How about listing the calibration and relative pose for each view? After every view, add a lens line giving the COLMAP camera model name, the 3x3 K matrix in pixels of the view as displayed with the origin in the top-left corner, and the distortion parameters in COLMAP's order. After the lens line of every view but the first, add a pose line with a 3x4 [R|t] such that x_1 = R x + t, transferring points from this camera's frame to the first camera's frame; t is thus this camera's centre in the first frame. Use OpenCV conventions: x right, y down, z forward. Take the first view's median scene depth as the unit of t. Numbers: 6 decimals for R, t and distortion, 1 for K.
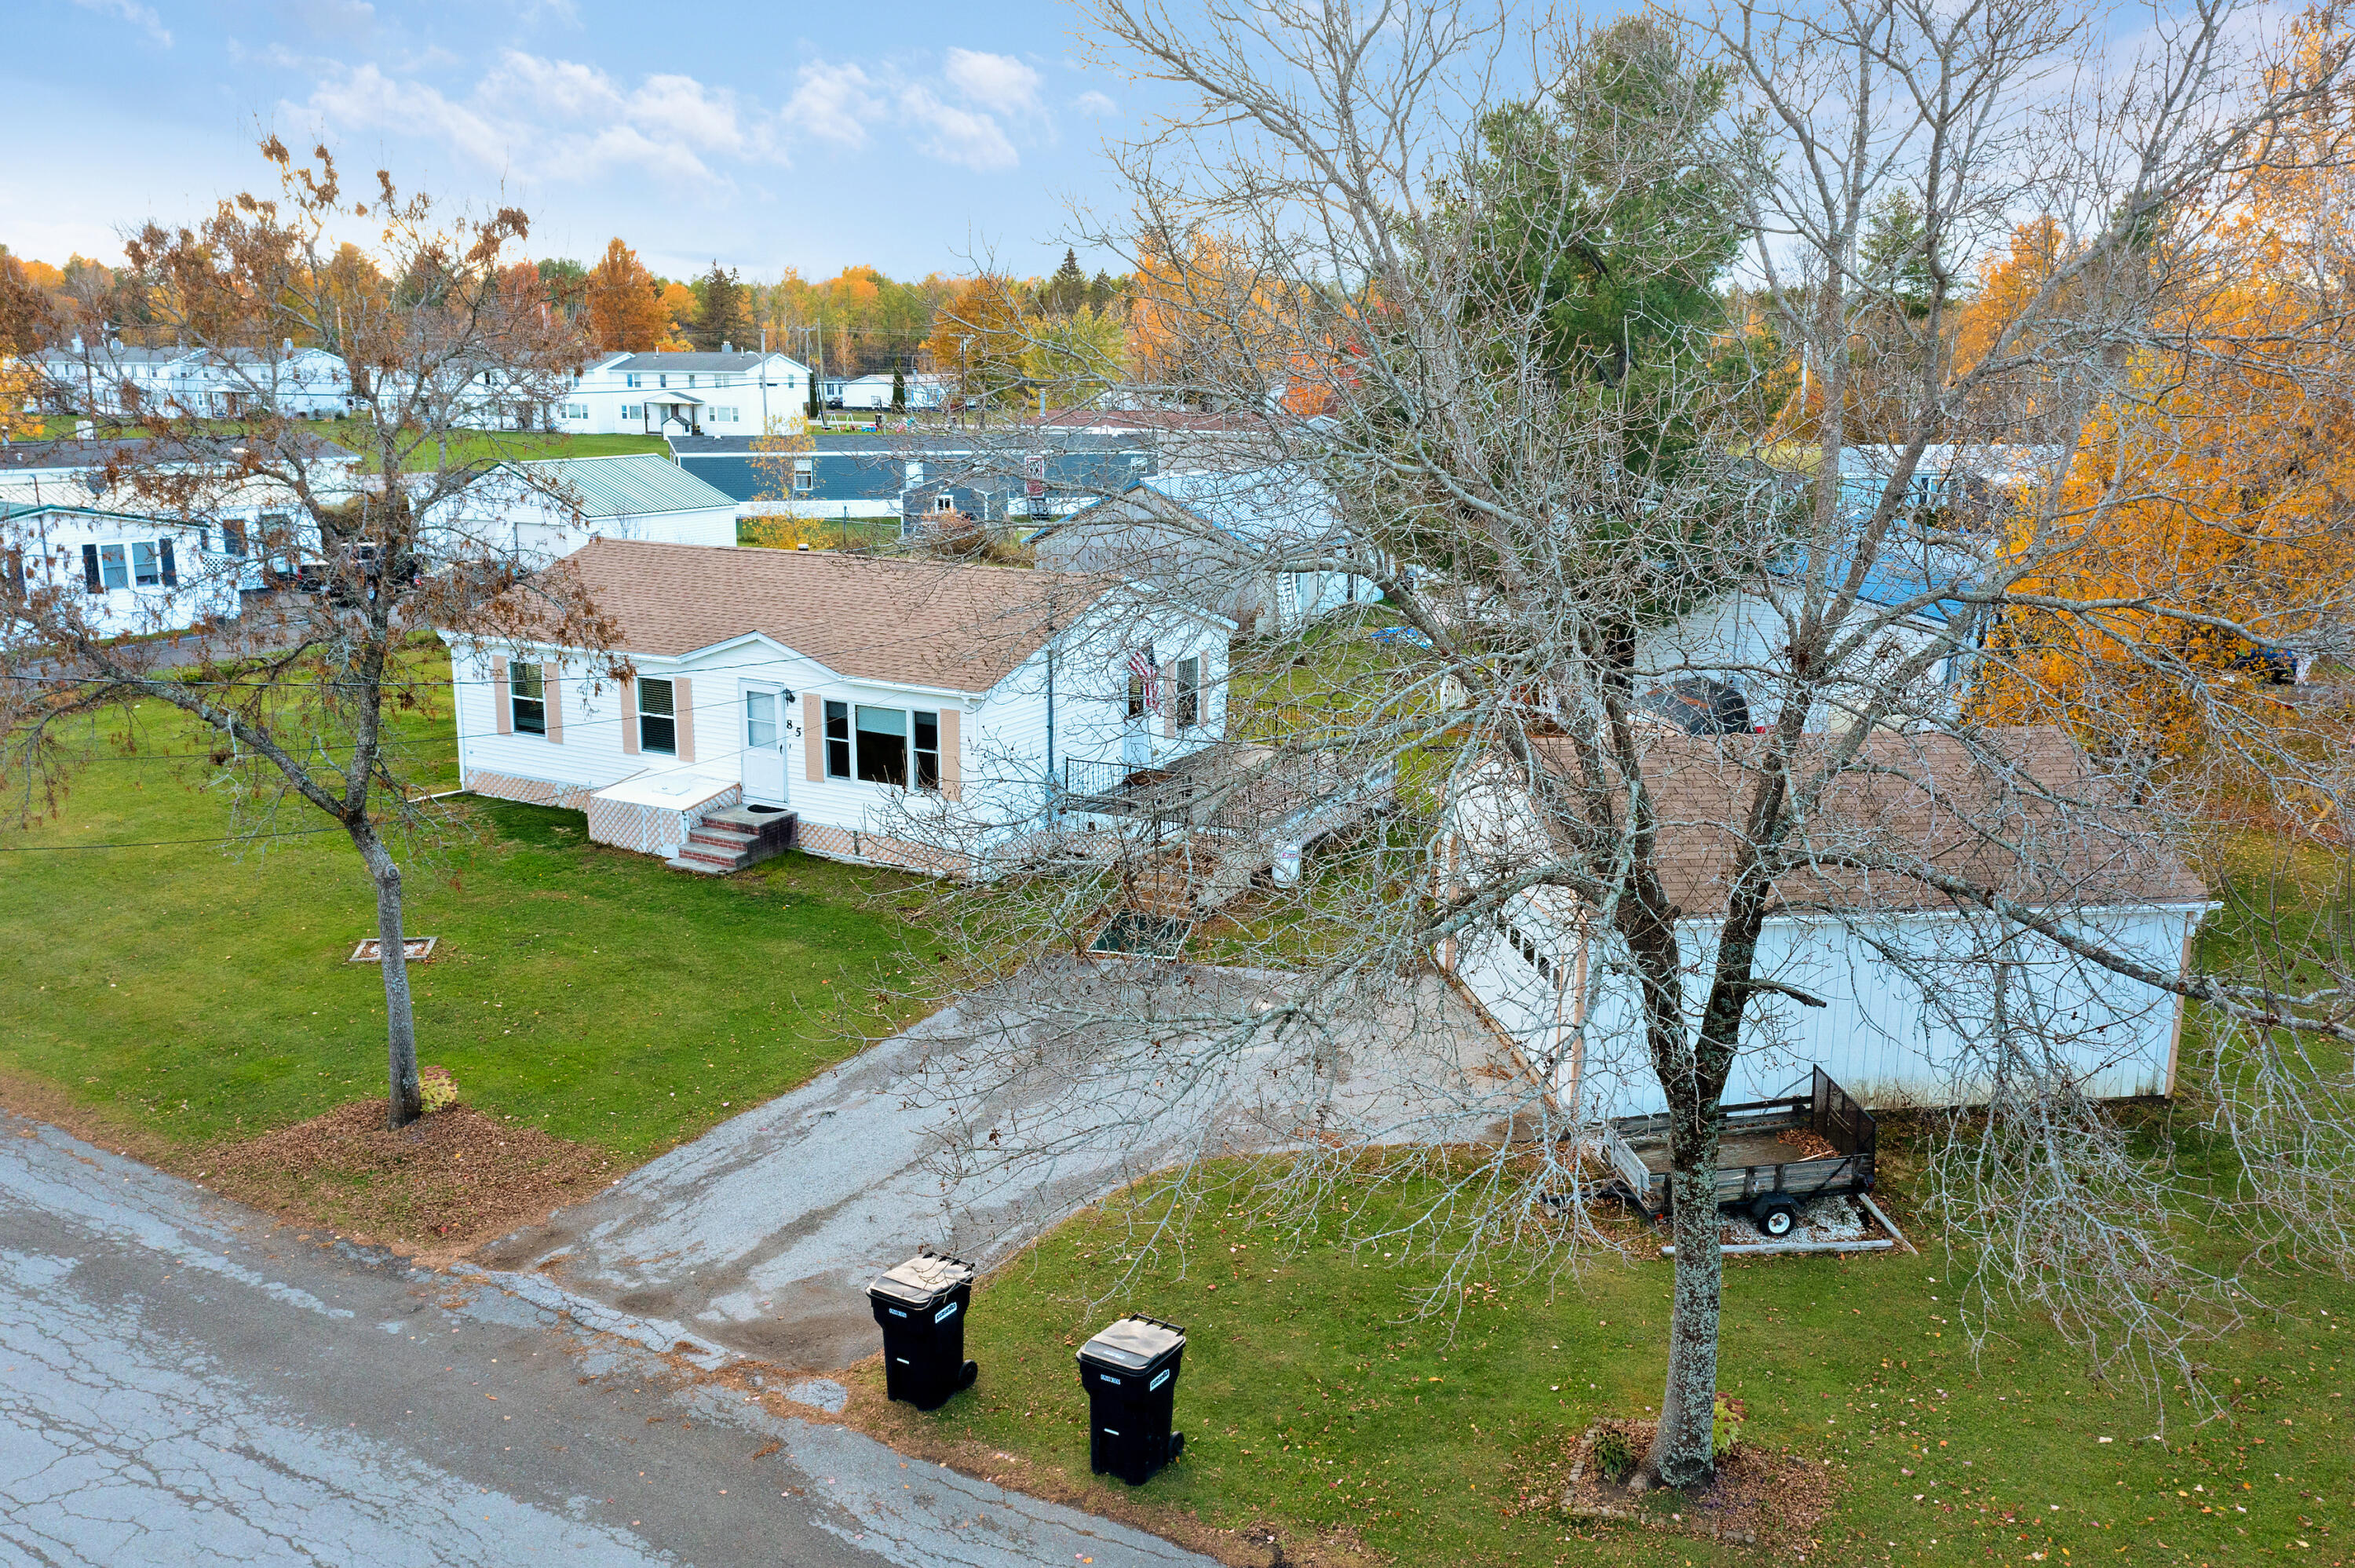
lens RADIAL K [[1895.1, 0, 1180.3], [0, 1895.1, 797.8], [0, 0, 1]] dist [-0.015503, -0.005214]
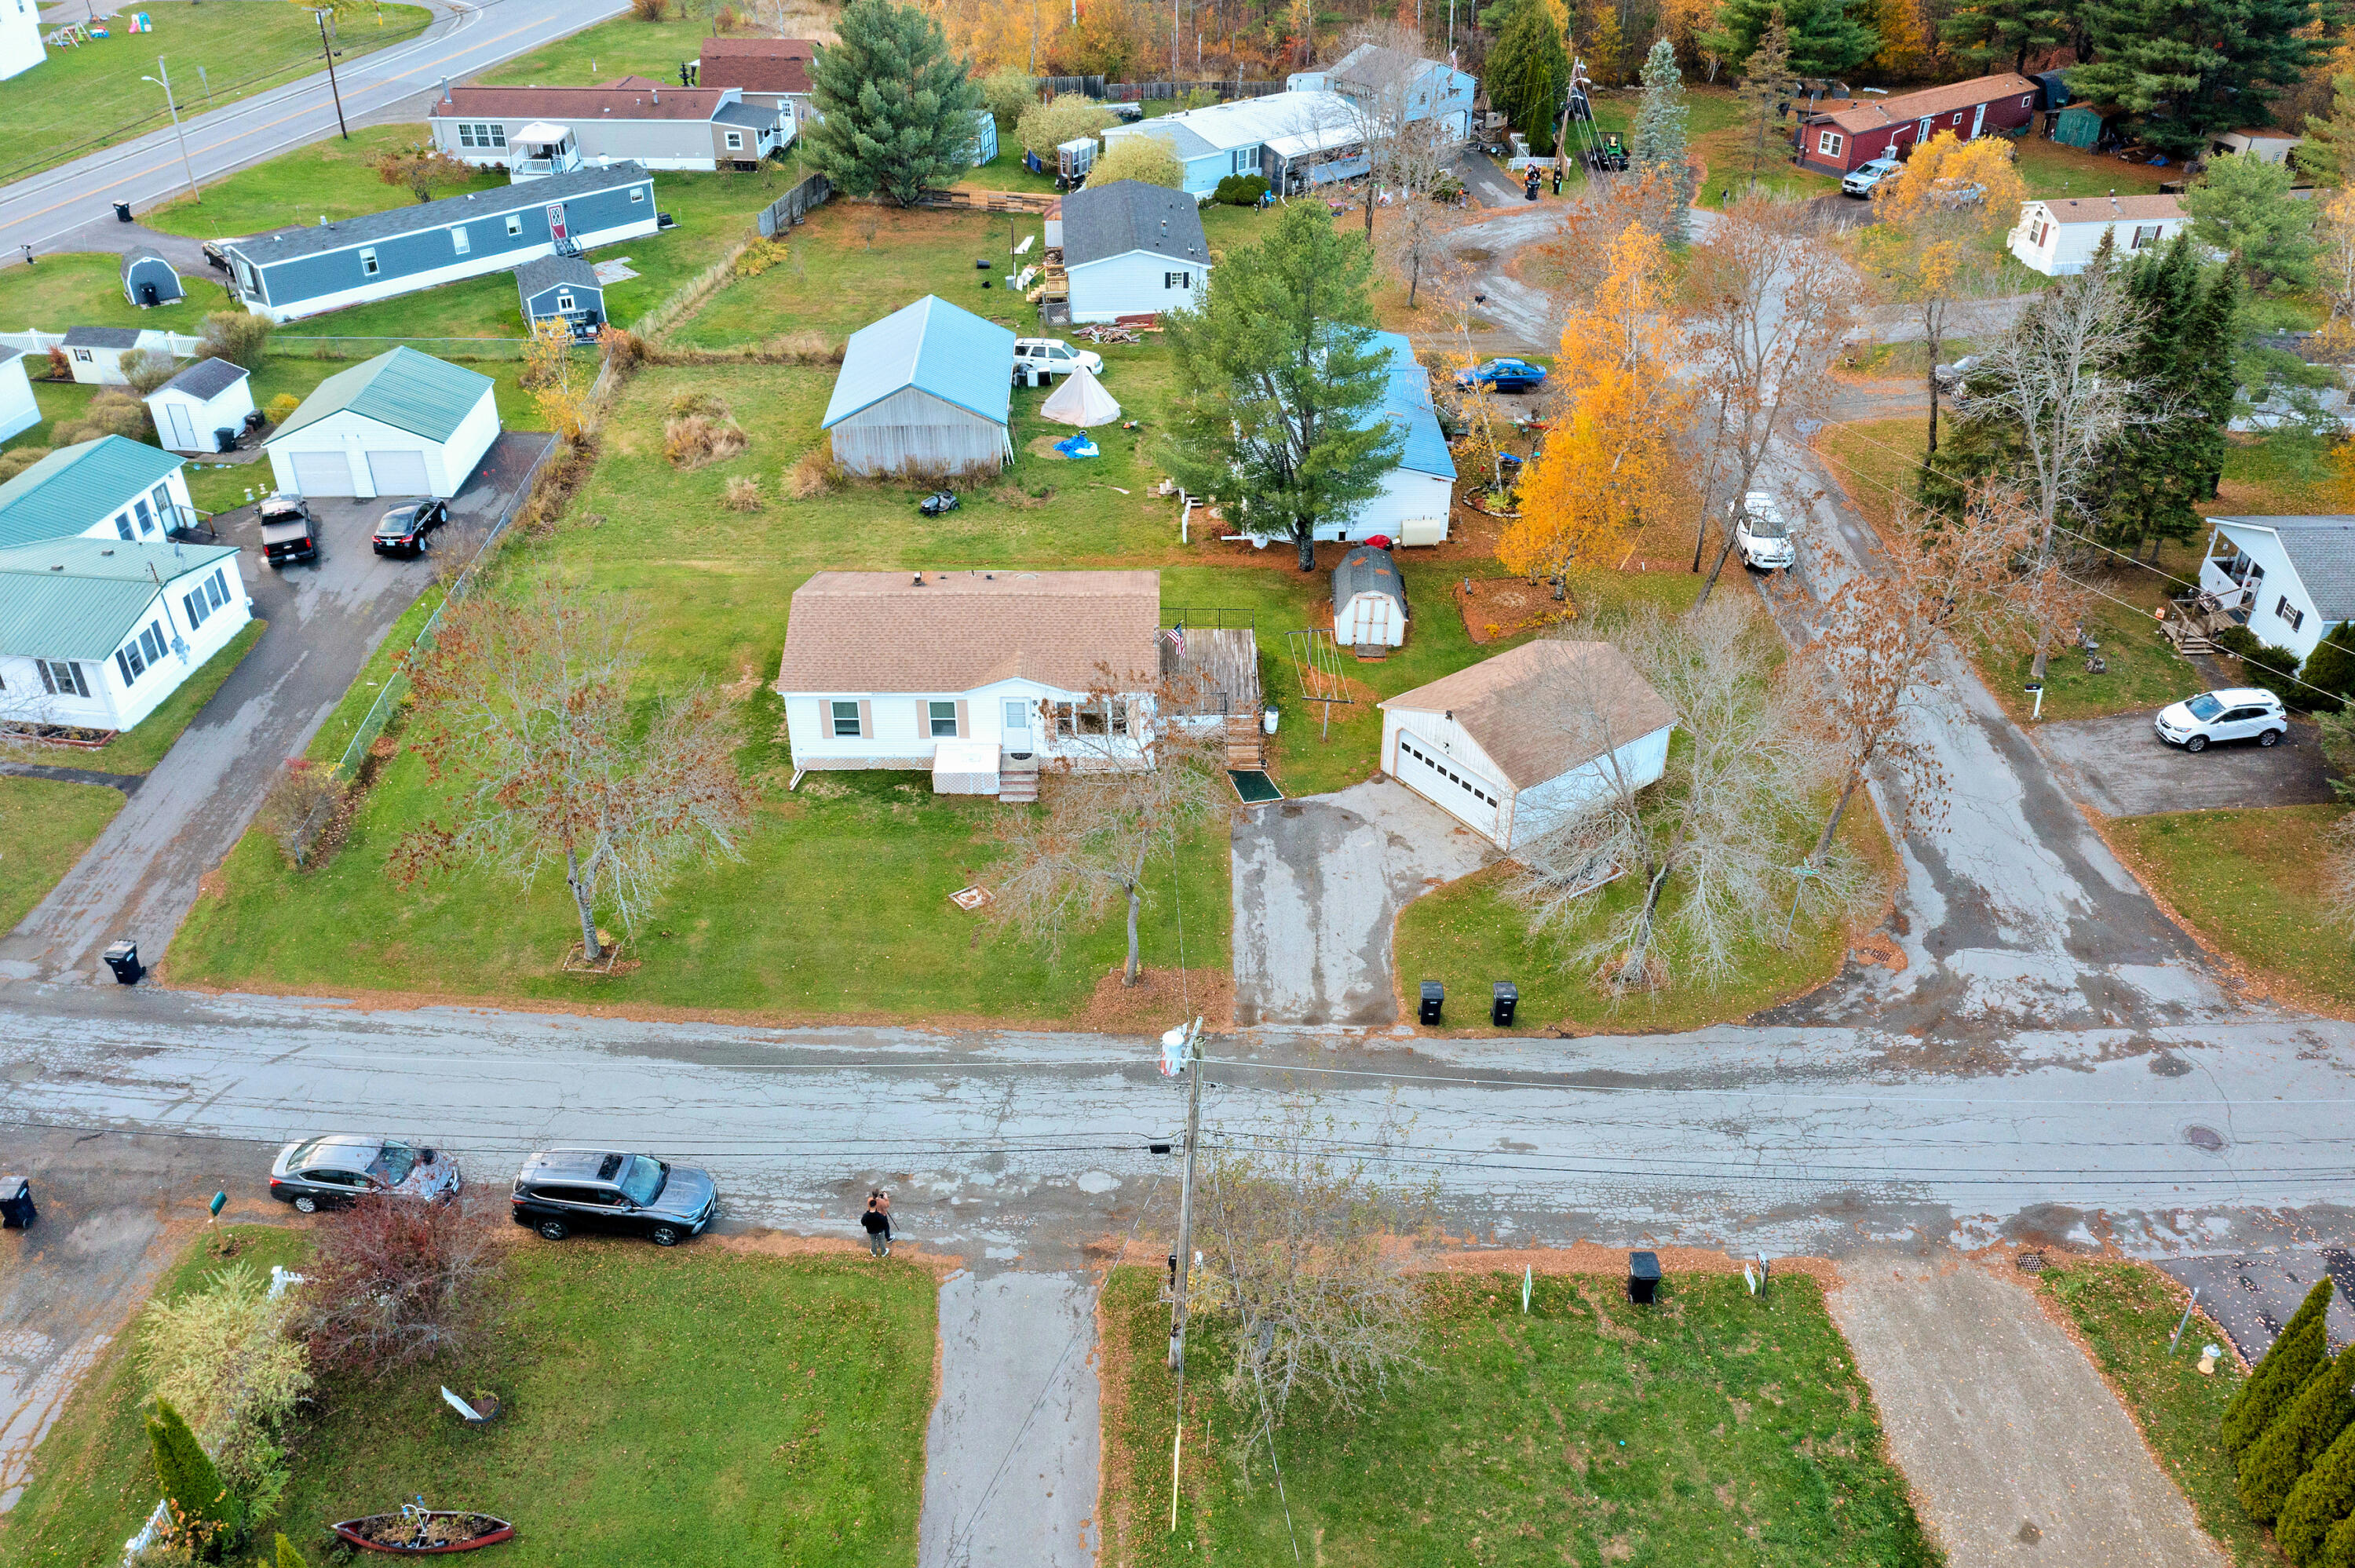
lens RADIAL K [[1895.1, 0, 1168.5], [0, 1895.1, 772.5], [0, 0, 1]] dist [-0.015503, -0.005214]
pose [[0.874342, -0.271004, 0.402595, -1.365228], [0.117810, 0.923272, 0.365636, -1.049848], [-0.470794, -0.272261, 0.839182, -1.120037]]
